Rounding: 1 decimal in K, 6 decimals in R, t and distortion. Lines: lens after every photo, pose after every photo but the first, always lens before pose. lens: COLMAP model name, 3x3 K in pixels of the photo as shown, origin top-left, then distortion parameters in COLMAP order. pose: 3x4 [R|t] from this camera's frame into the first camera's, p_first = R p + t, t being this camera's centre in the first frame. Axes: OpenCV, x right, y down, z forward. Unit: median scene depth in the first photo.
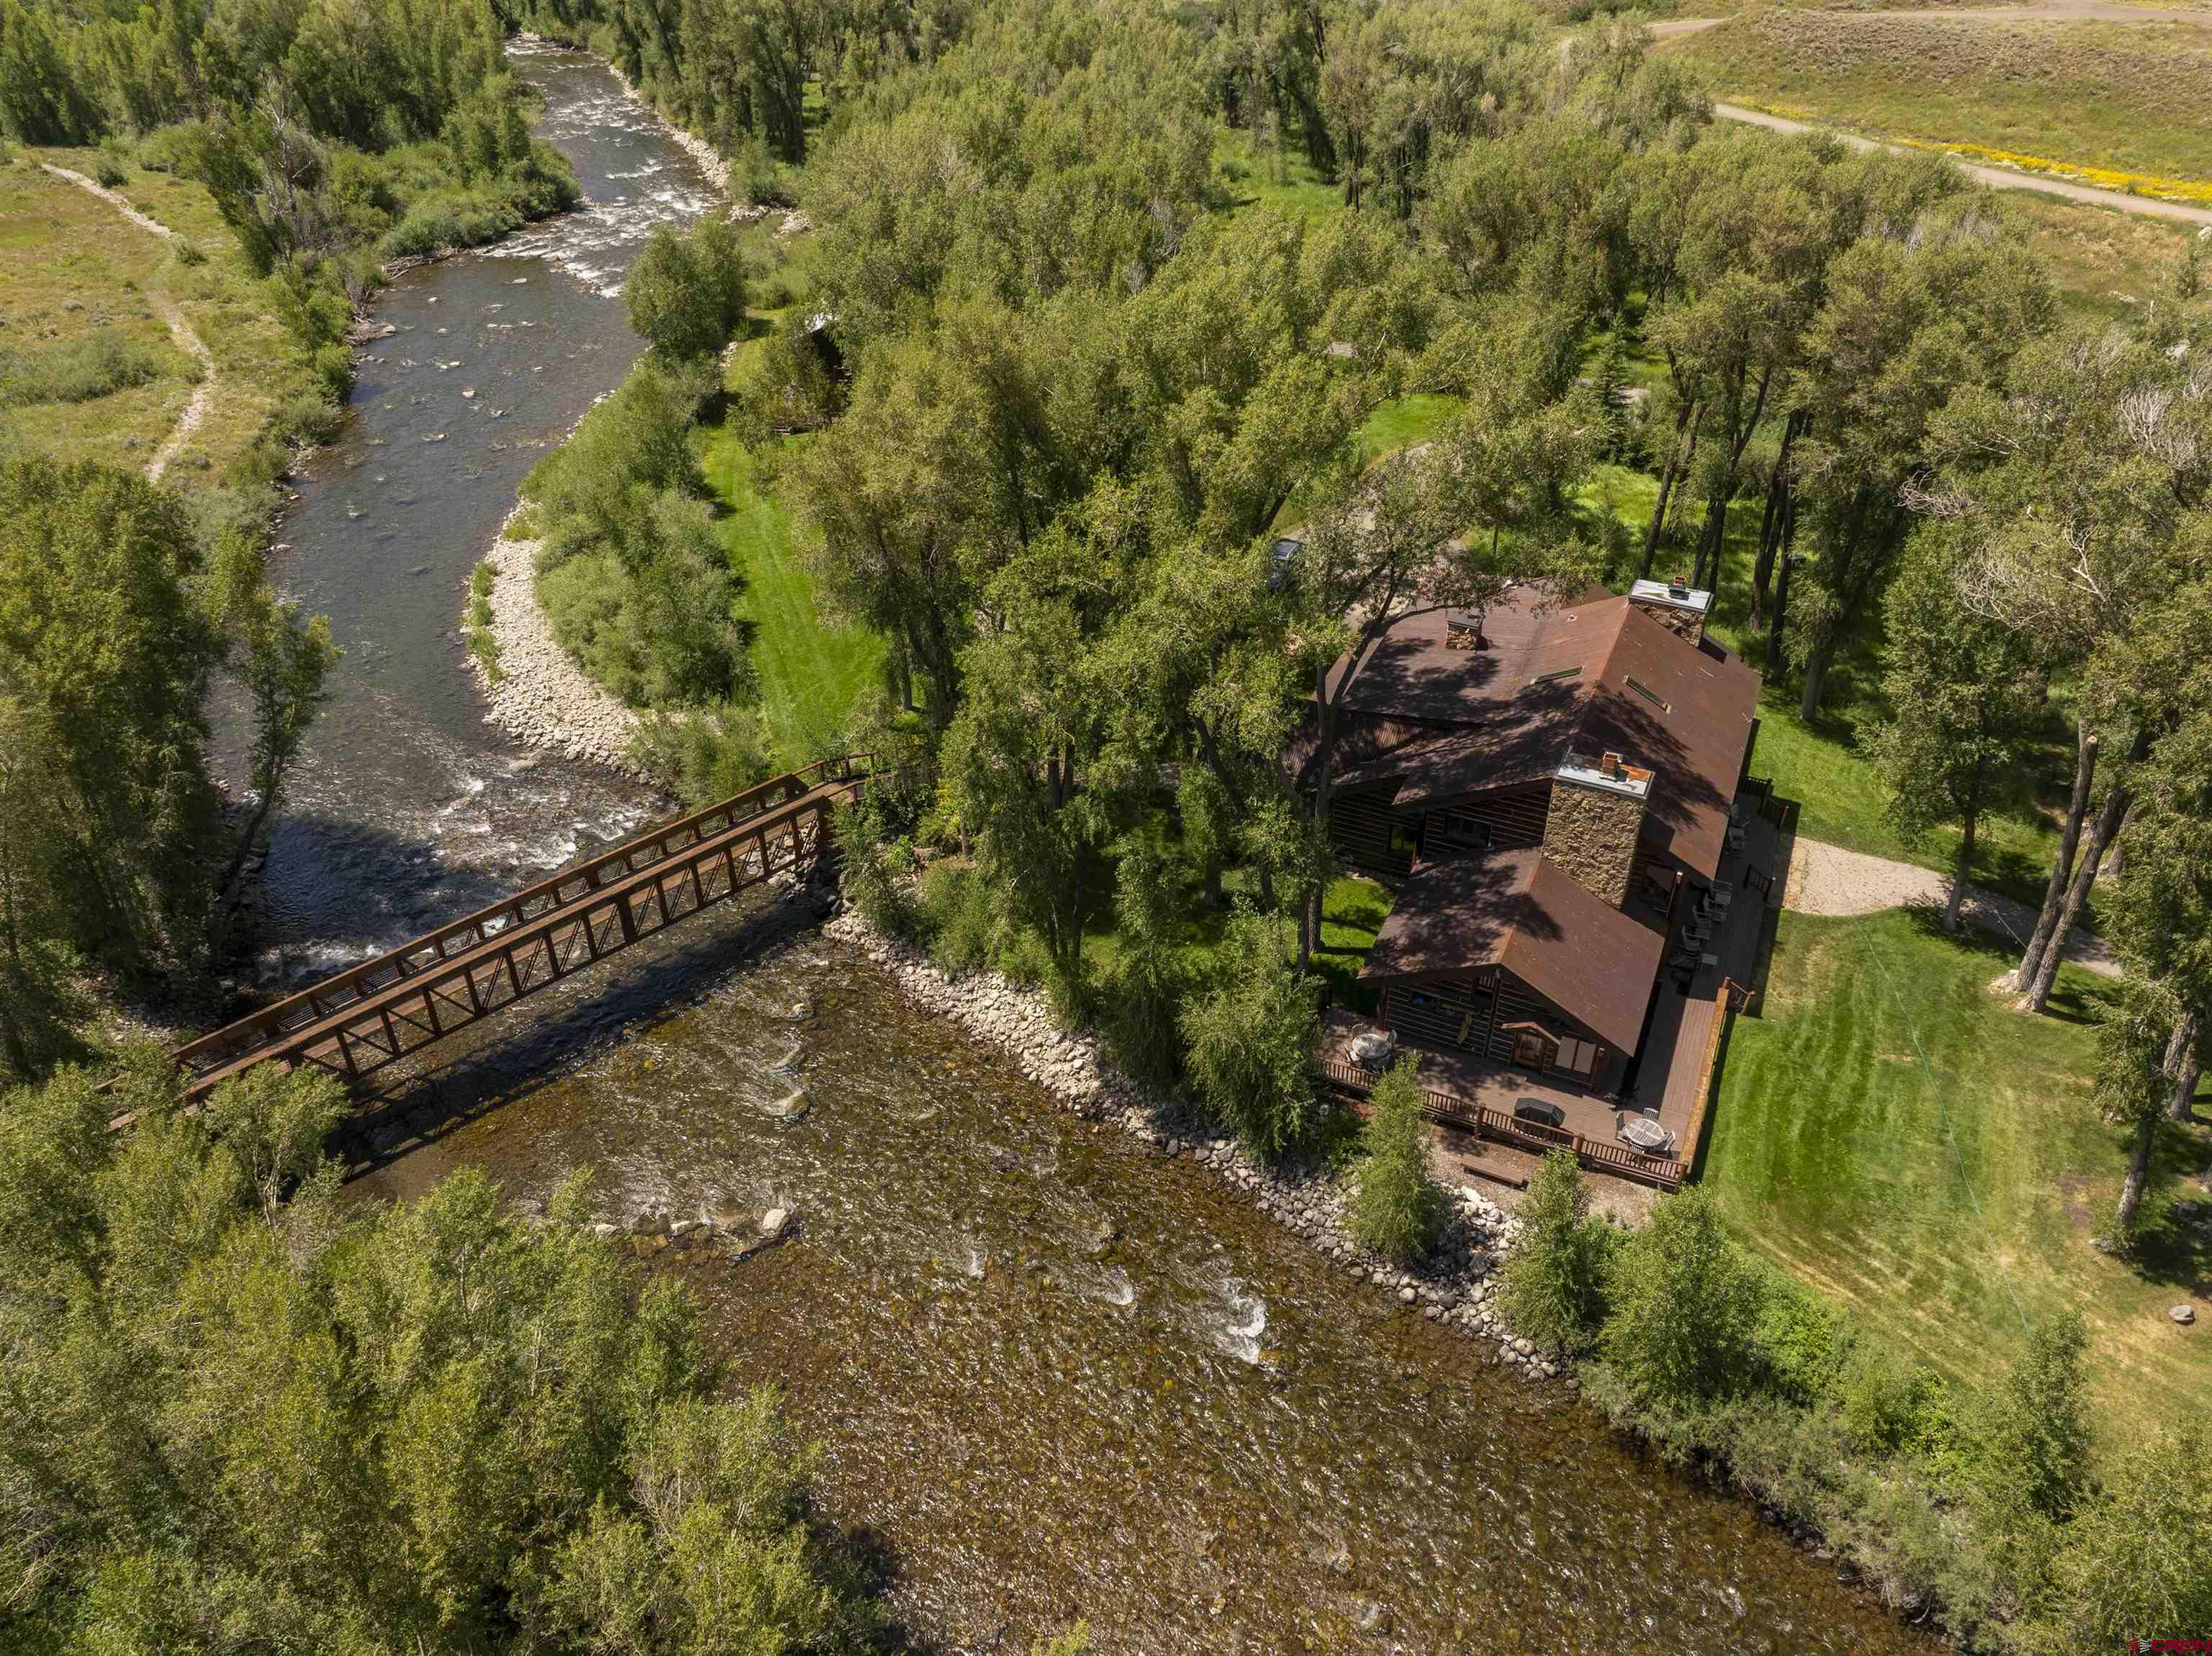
lens RADIAL K [[1534.6, 0, 1106.0], [0, 1534.6, 828.0], [0, 0, 1]] dist [-0.035842, -0.001487]
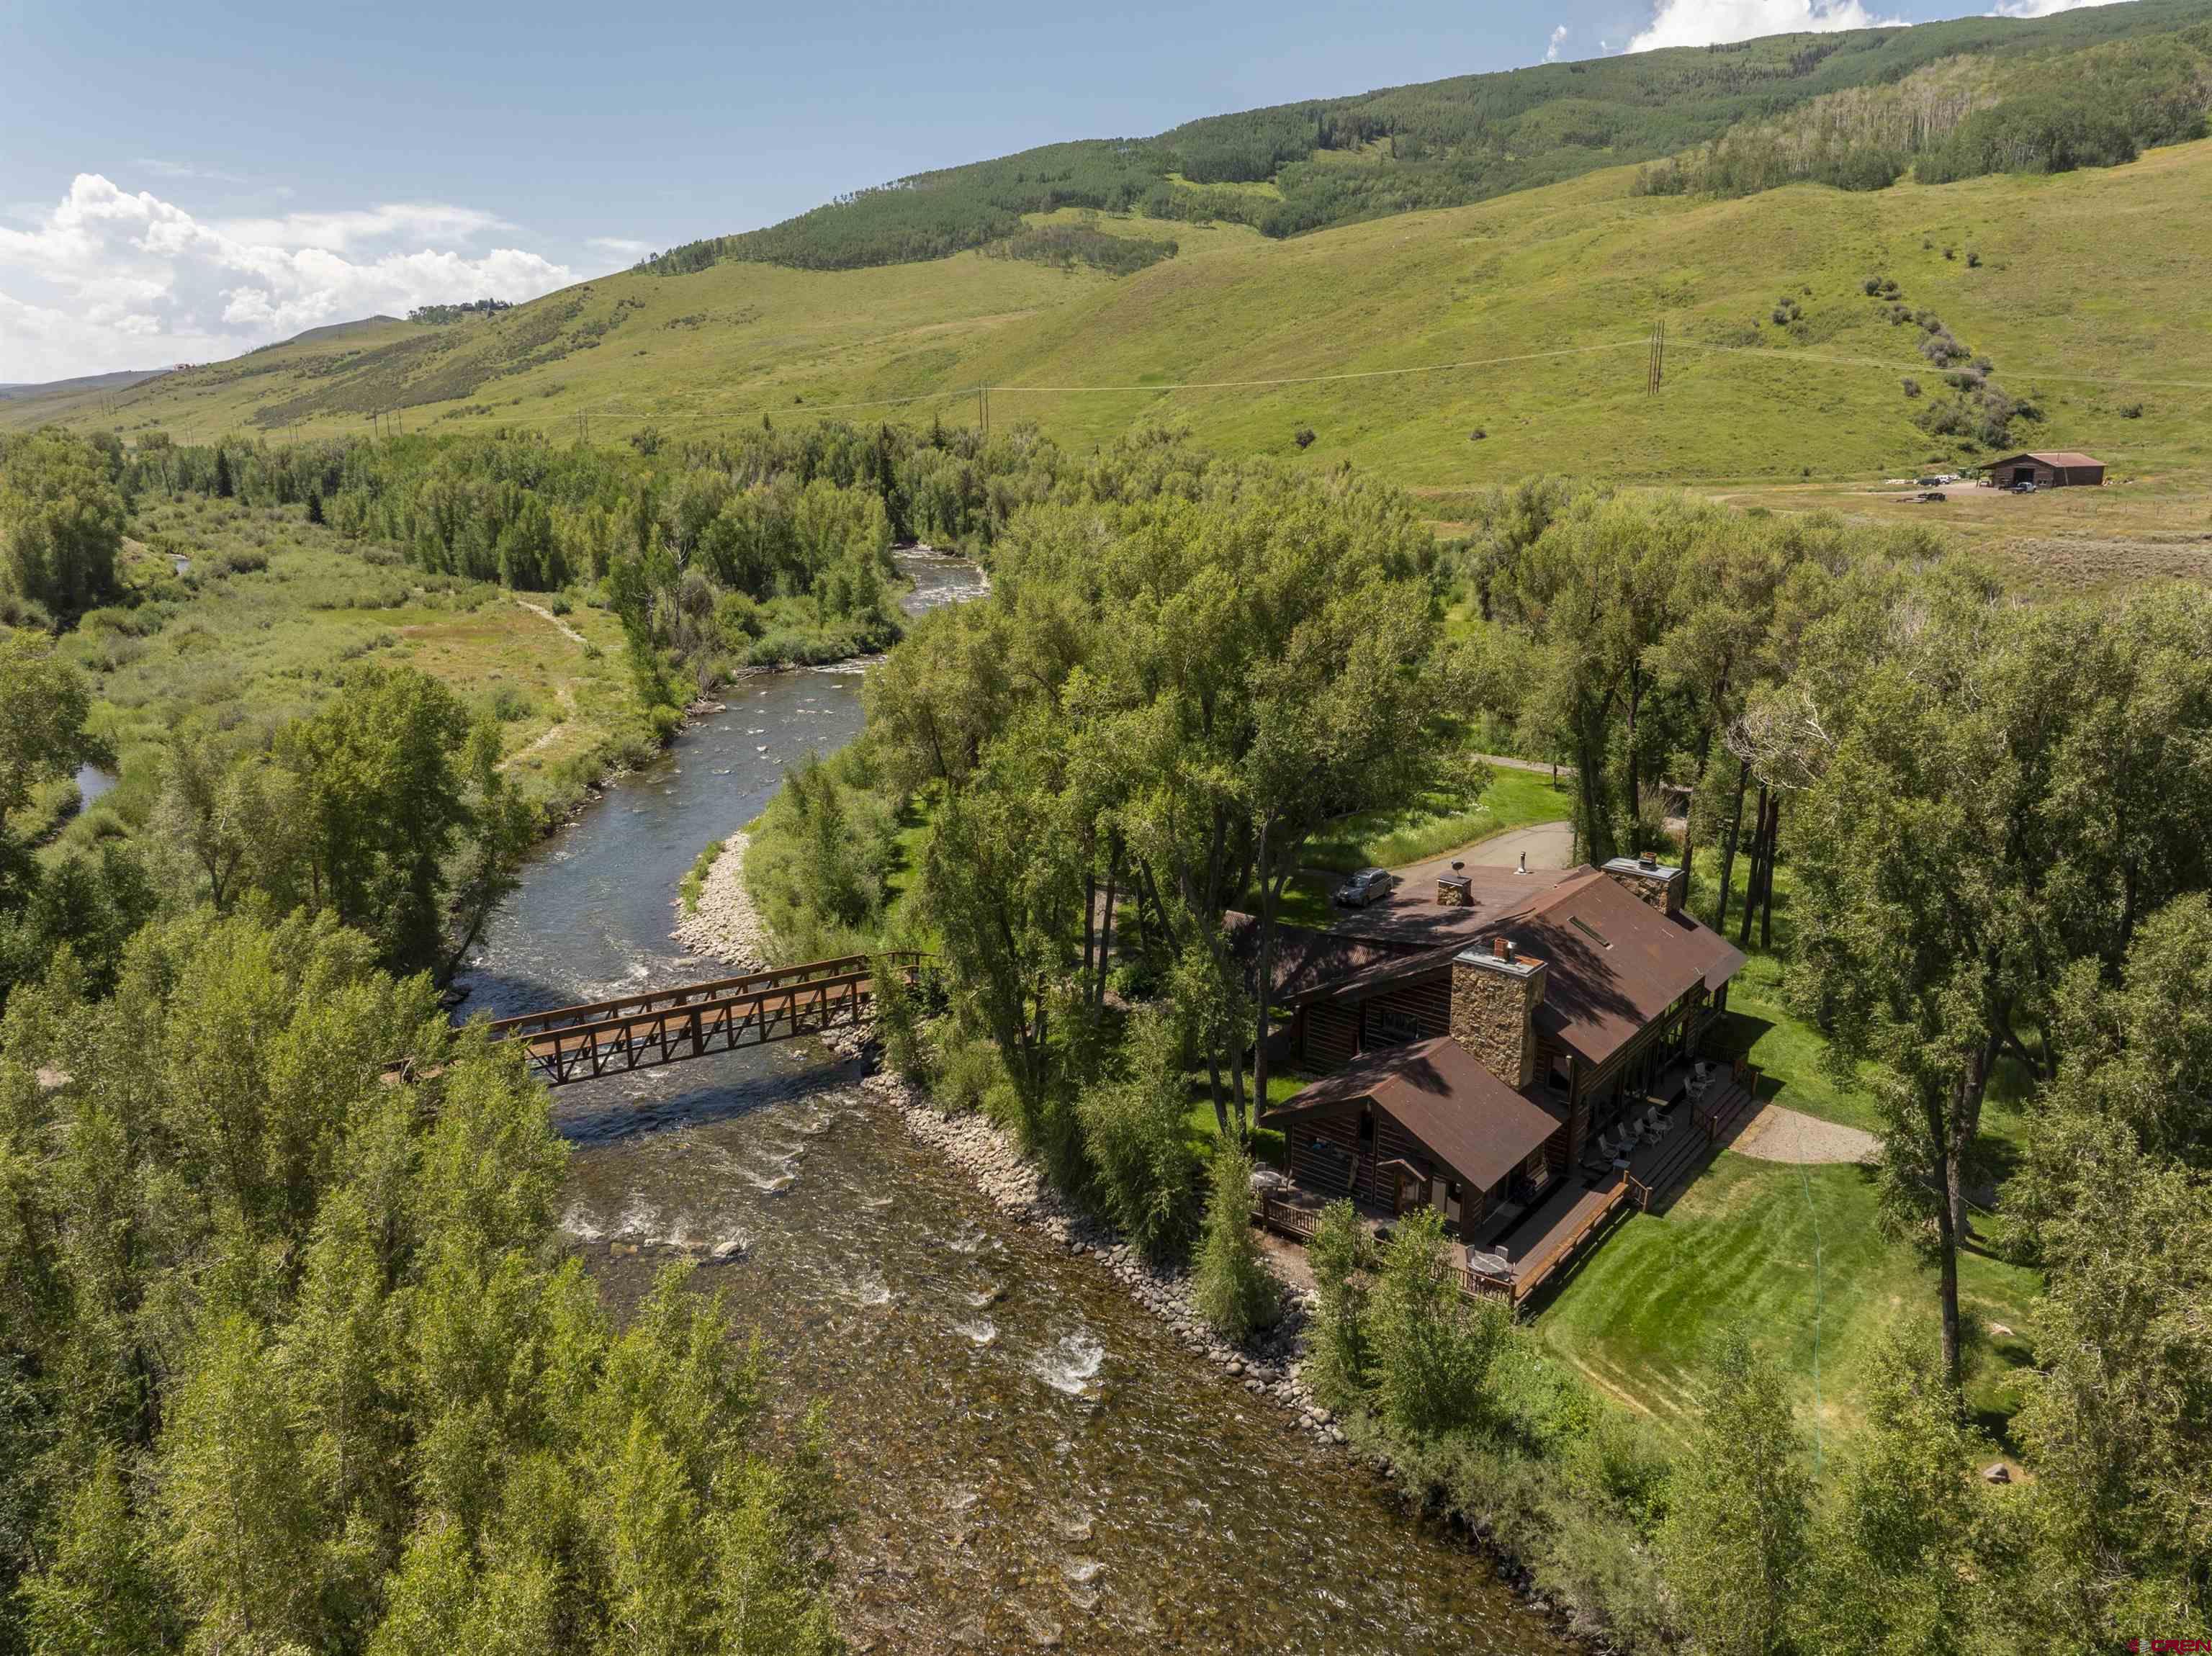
lens RADIAL K [[1534.6, 0, 1106.0], [0, 1534.6, 828.0], [0, 0, 1]] dist [-0.035842, -0.001487]
pose [[0.971732, 0.068603, -0.225900, 0.255109], [-0.138747, 0.940119, -0.311329, 0.230253], [0.191015, 0.333871, 0.923062, -0.108921]]
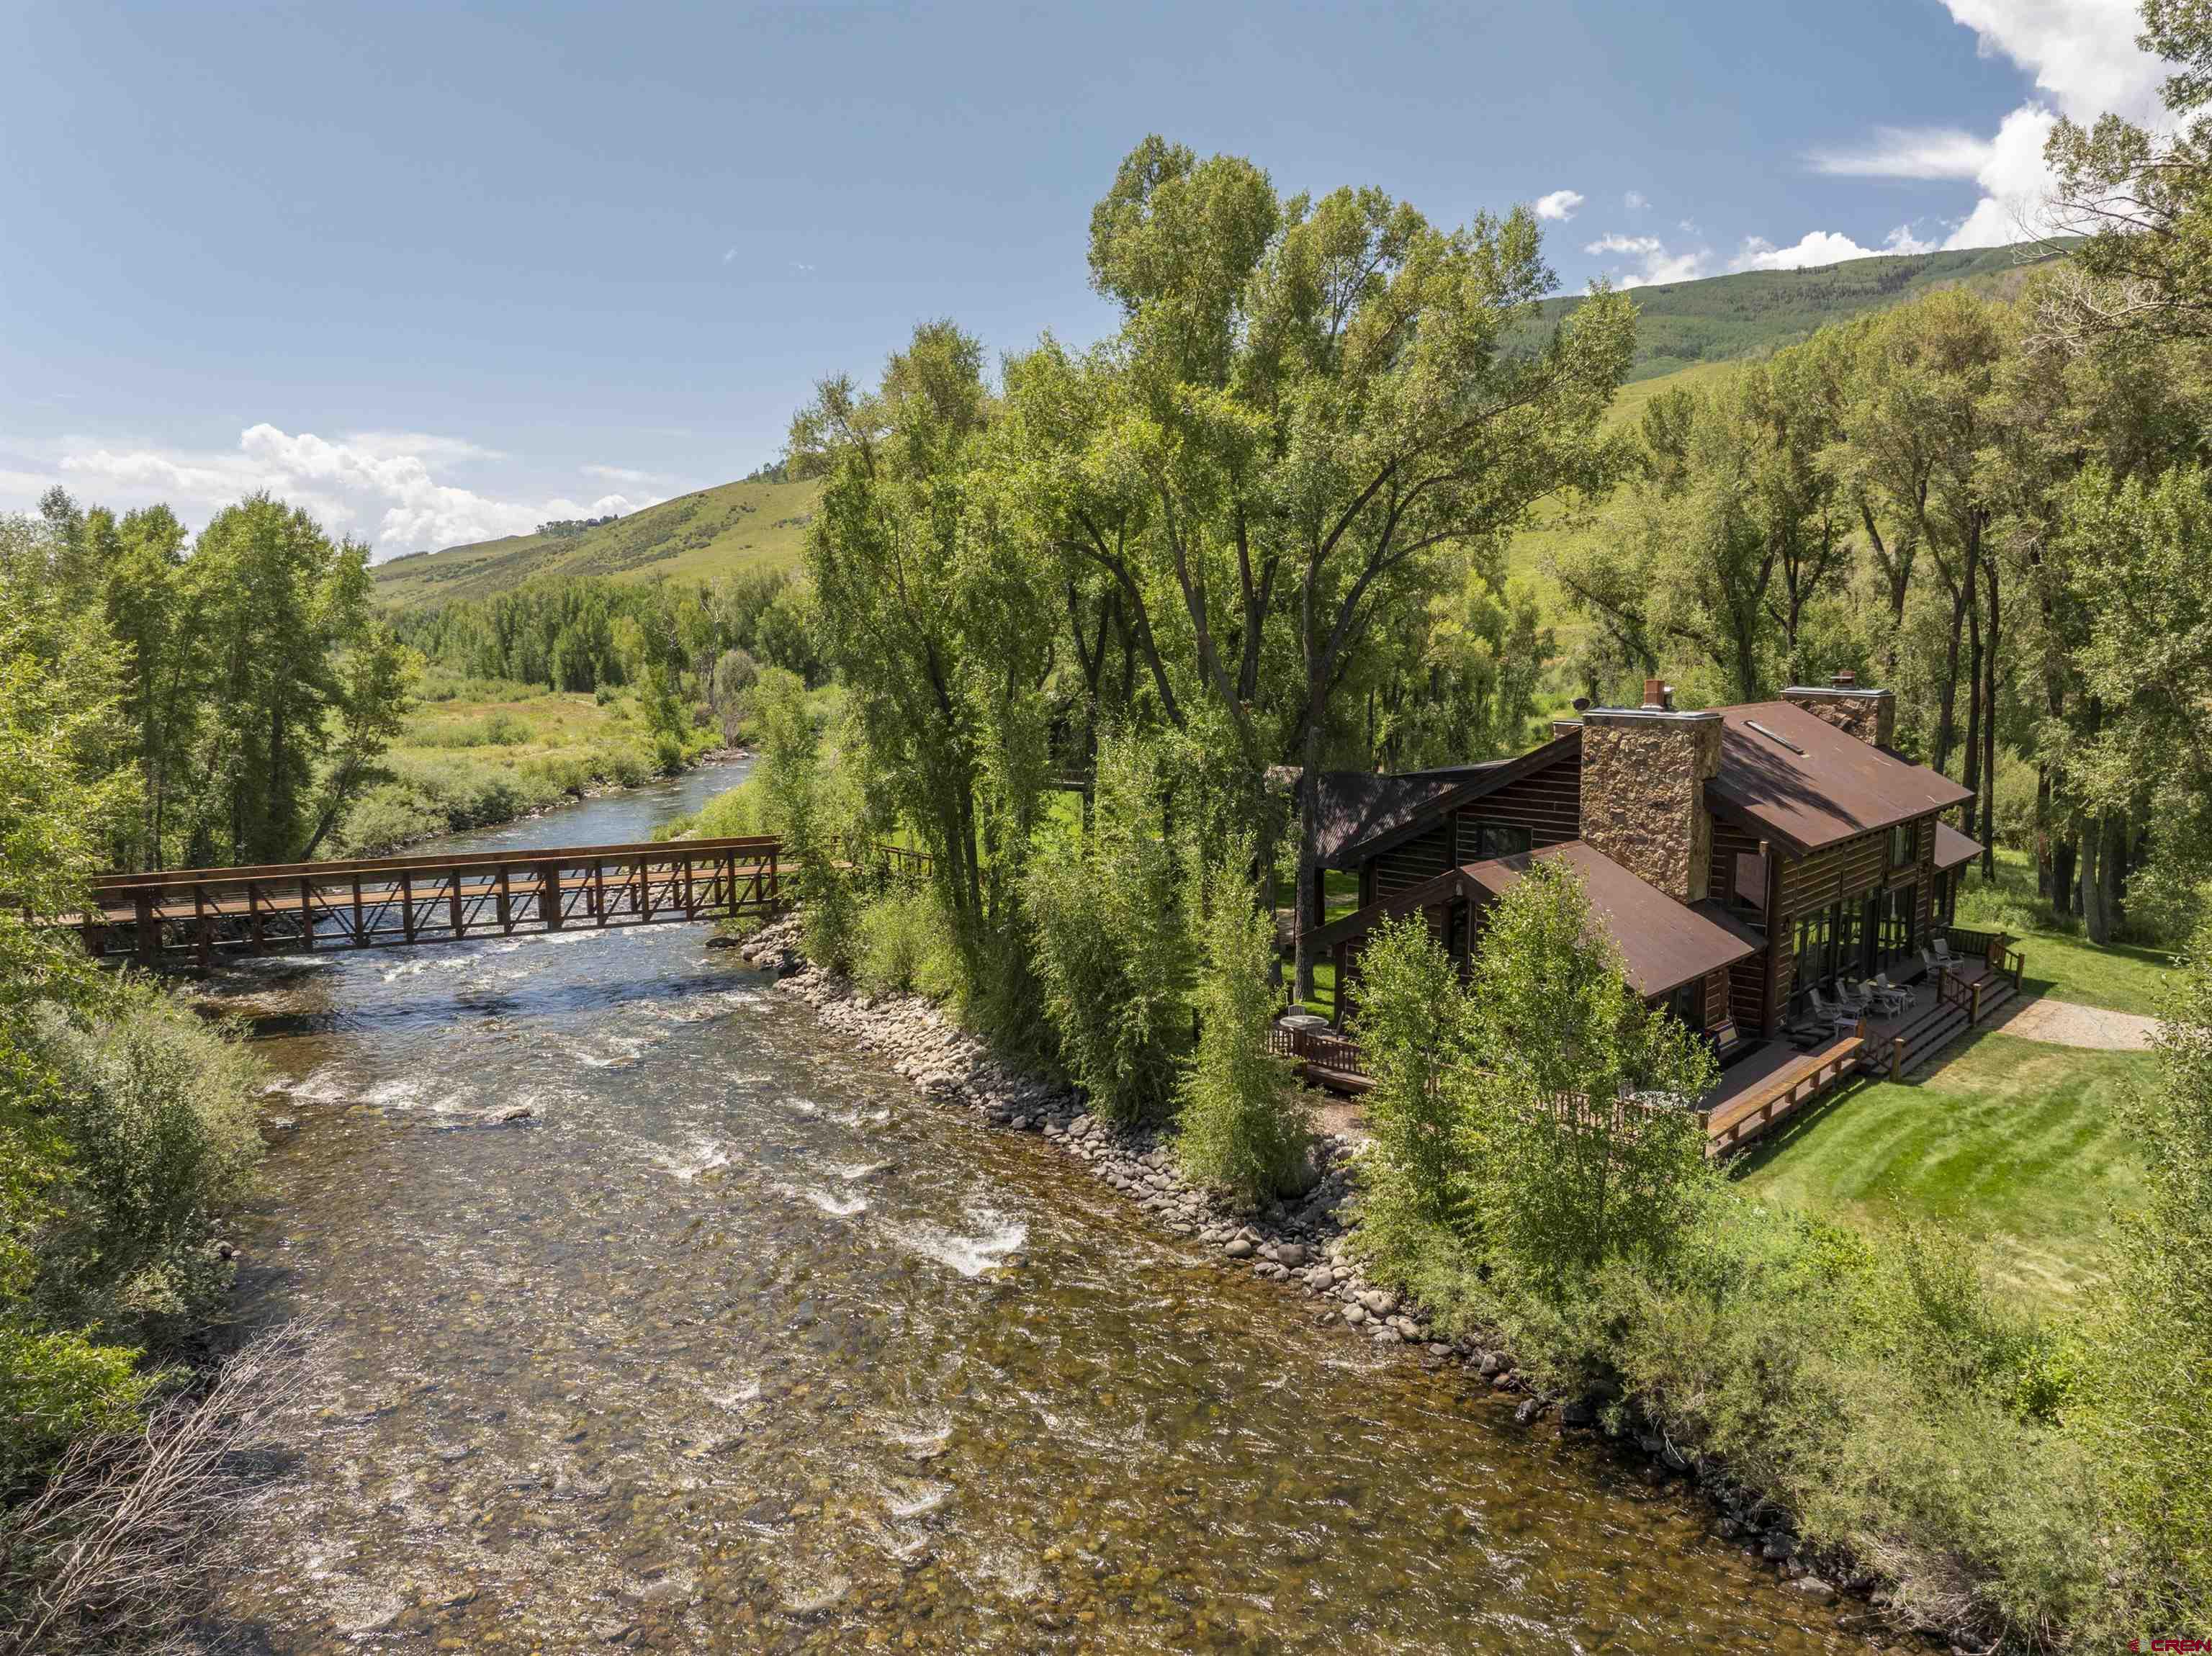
lens RADIAL K [[1541.0, 0, 1112.3], [0, 1541.0, 838.4], [0, 0, 1]] dist [-0.038485, 0.002062]
pose [[0.956163, 0.049663, -0.288593, 0.255056], [-0.173246, 0.890477, -0.420757, 0.339531], [0.236089, 0.452310, 0.860045, 0.267719]]
